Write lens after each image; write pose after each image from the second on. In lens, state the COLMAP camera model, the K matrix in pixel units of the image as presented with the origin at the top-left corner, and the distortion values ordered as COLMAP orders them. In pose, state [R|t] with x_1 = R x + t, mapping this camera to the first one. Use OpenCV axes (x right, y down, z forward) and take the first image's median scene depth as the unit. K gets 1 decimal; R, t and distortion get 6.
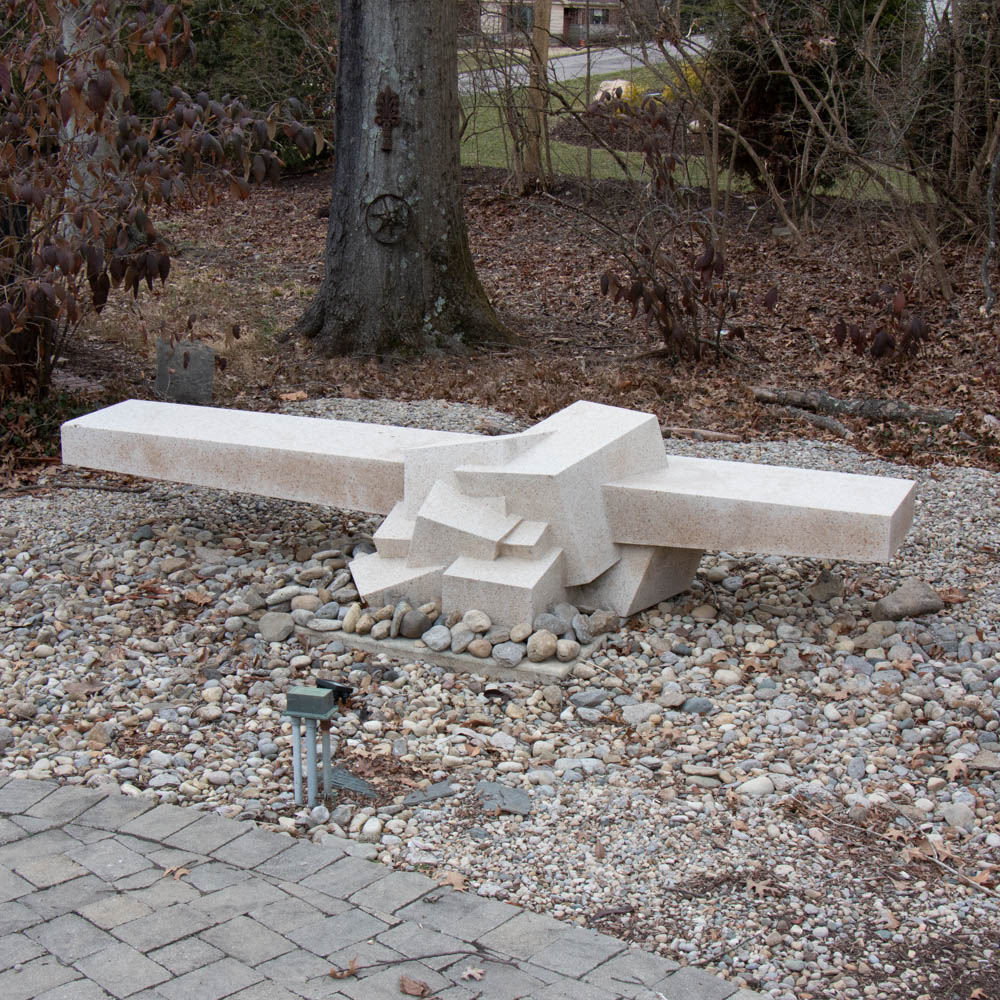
lens RADIAL K [[1773.8, 0, 485.7], [0, 1773.8, 501.5], [0, 0, 1]] dist [-0.038734, 0.049218]
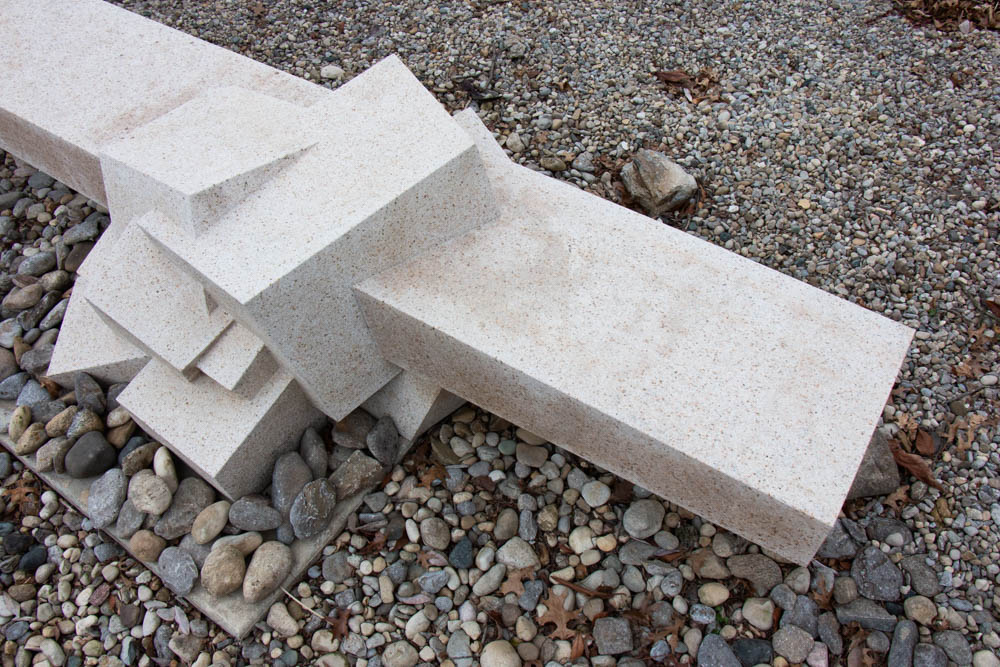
lens RADIAL K [[868.2, 0, 500.0], [0, 868.2, 333.5], [0, 0, 1]] dist [-0.187217, 0.199642]
pose [[0.984213, 0.126995, -0.123278, 0.149775], [-0.032799, 0.815335, 0.578059, -0.162067], [0.173924, -0.564890, 0.806629, 0.775481]]
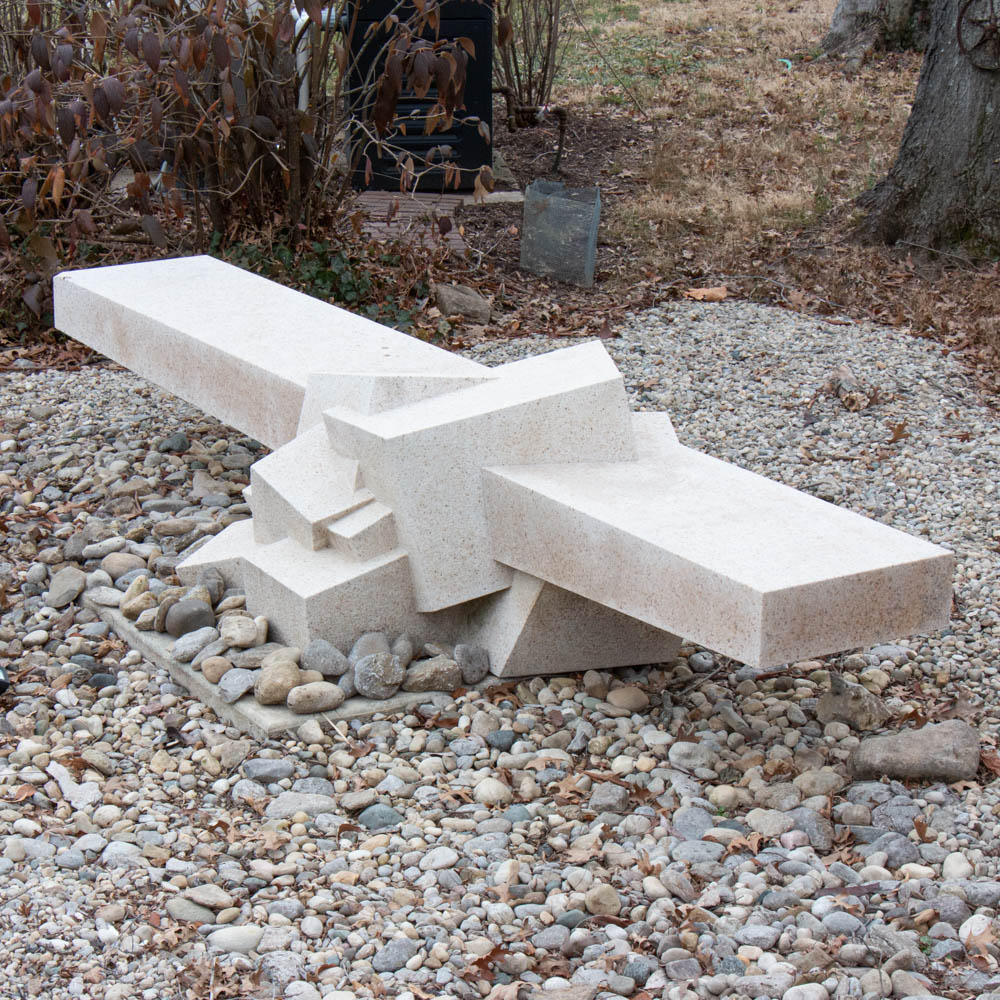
lens RADIAL K [[2804.3, 0, 441.8], [0, 2804.3, 499.6], [0, 0, 1]] dist [0.178114, 0.656939]
pose [[0.819744, 0.172513, -0.546132, 0.617345], [-0.158924, 0.984627, 0.072480, -0.070141], [0.550239, 0.027378, 0.834558, 0.137229]]
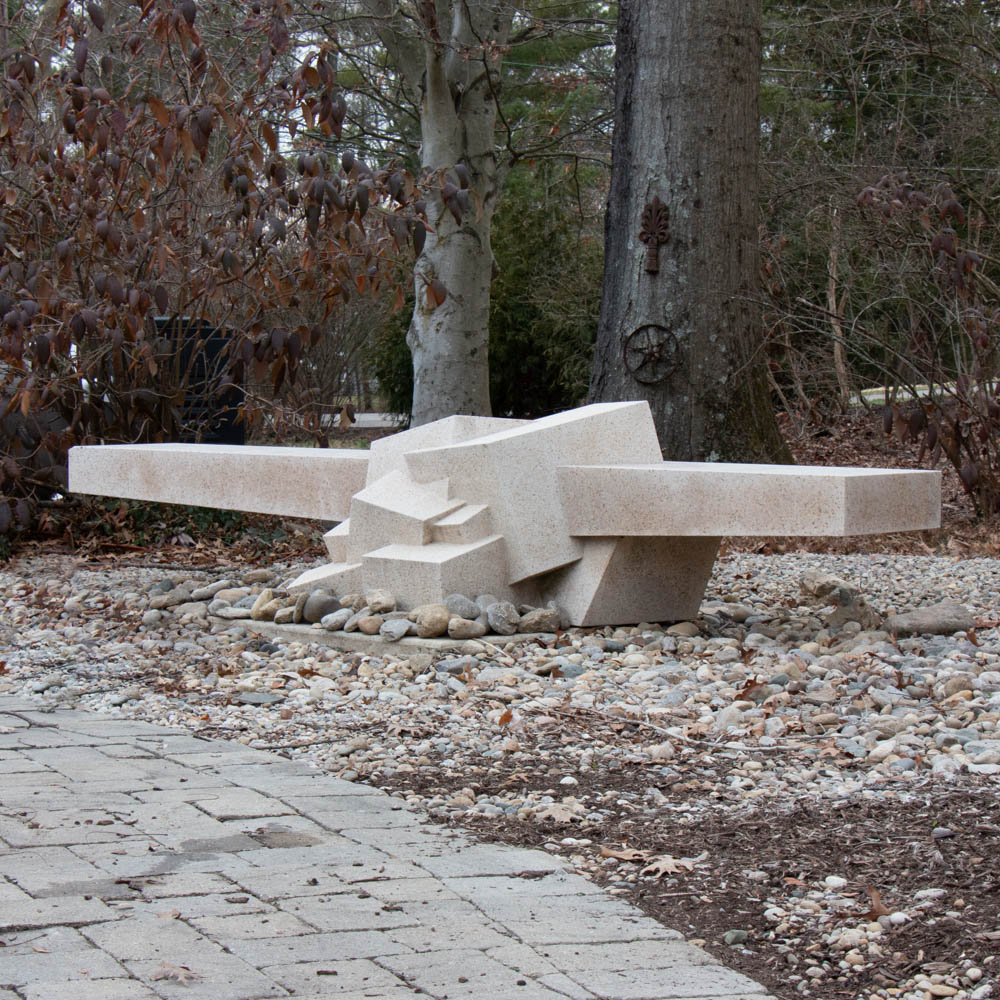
lens RADIAL K [[2417.5, 0, 501.1], [0, 2417.5, 523.4], [0, 0, 1]] dist [0.083444, 0.348299]
pose [[0.949116, 0.017348, -0.314448, 0.406503], [-0.082458, 0.977337, -0.194969, 0.246802], [0.303939, 0.210977, 0.929037, -0.080292]]
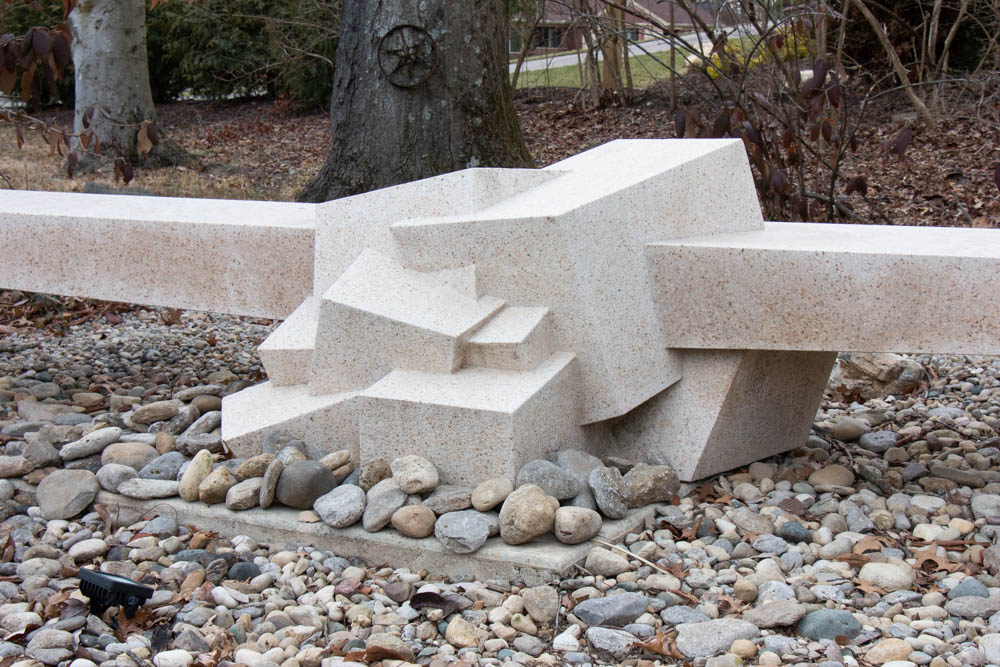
lens RADIAL K [[1676.2, 0, 499.6], [0, 1676.2, 351.7], [0, 0, 1]] dist [0.095725, 0.710065]
pose [[0.998442, -0.002354, -0.055748, 0.048859], [-0.003064, 0.995289, -0.096904, 0.077264], [0.055714, 0.096924, 0.993731, 0.469388]]
